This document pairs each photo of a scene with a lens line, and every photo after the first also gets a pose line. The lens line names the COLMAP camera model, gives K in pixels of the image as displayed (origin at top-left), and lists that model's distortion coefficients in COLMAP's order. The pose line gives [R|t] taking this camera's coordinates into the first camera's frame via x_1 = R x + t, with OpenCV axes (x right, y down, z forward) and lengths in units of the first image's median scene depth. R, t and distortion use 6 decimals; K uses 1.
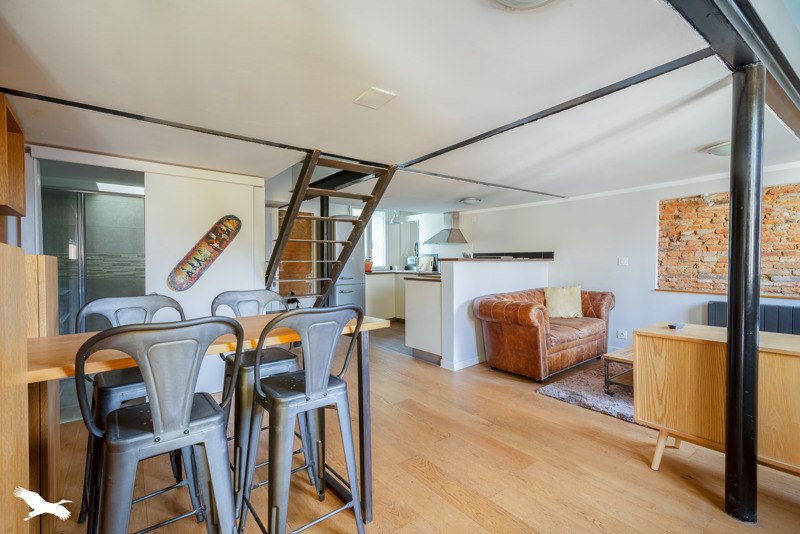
lens RADIAL K [[368.7, 0, 400.0], [0, 368.7, 267.0], [0, 0, 1]] dist [0.000015, 0.000027]
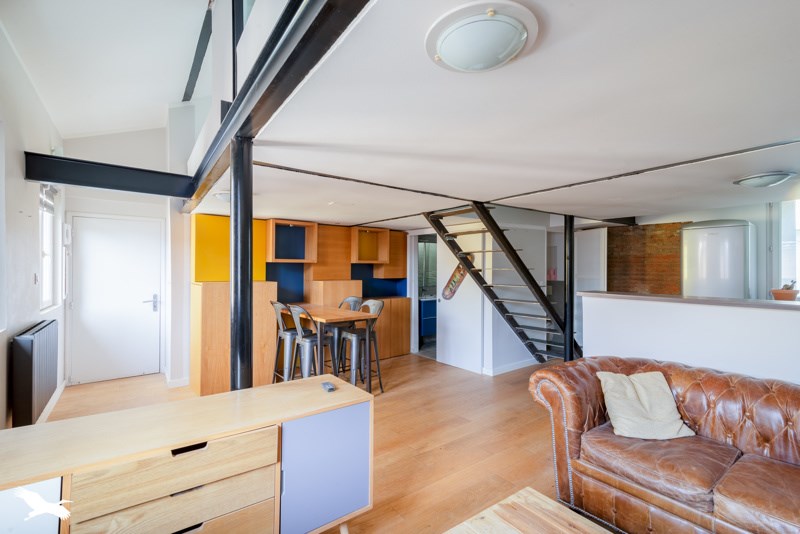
lens RADIAL K [[368.7, 0, 400.0], [0, 368.7, 267.0], [0, 0, 1]] dist [0.000015, 0.000027]
pose [[-0.026206, 0.001776, -0.999655, 0.521259], [-0.017398, 0.999846, 0.002232, -0.040022], [0.999505, 0.017450, -0.026171, 0.389478]]
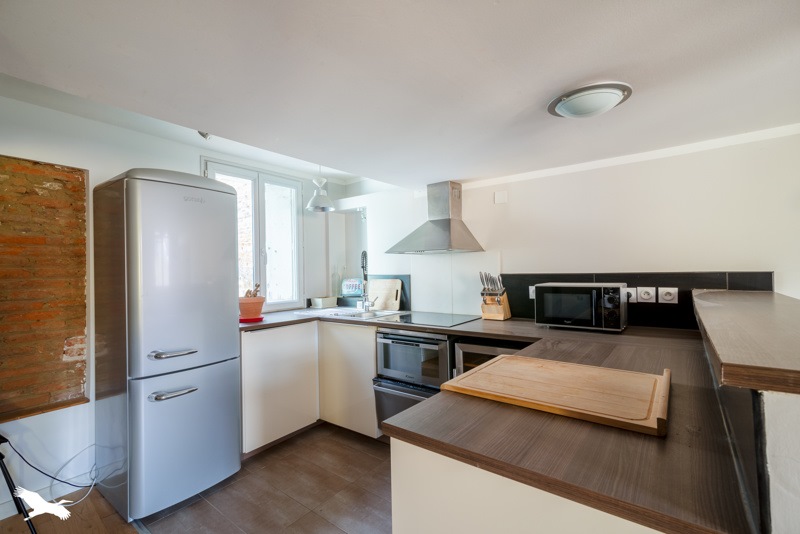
lens RADIAL K [[368.7, 0, 400.0], [0, 368.7, 267.0], [0, 0, 1]] dist [0.000015, 0.000027]
pose [[0.975883, -0.011113, 0.218010, -0.013901], [0.017587, 0.999459, -0.027777, -0.033105], [-0.217583, 0.030941, 0.975551, 0.550126]]
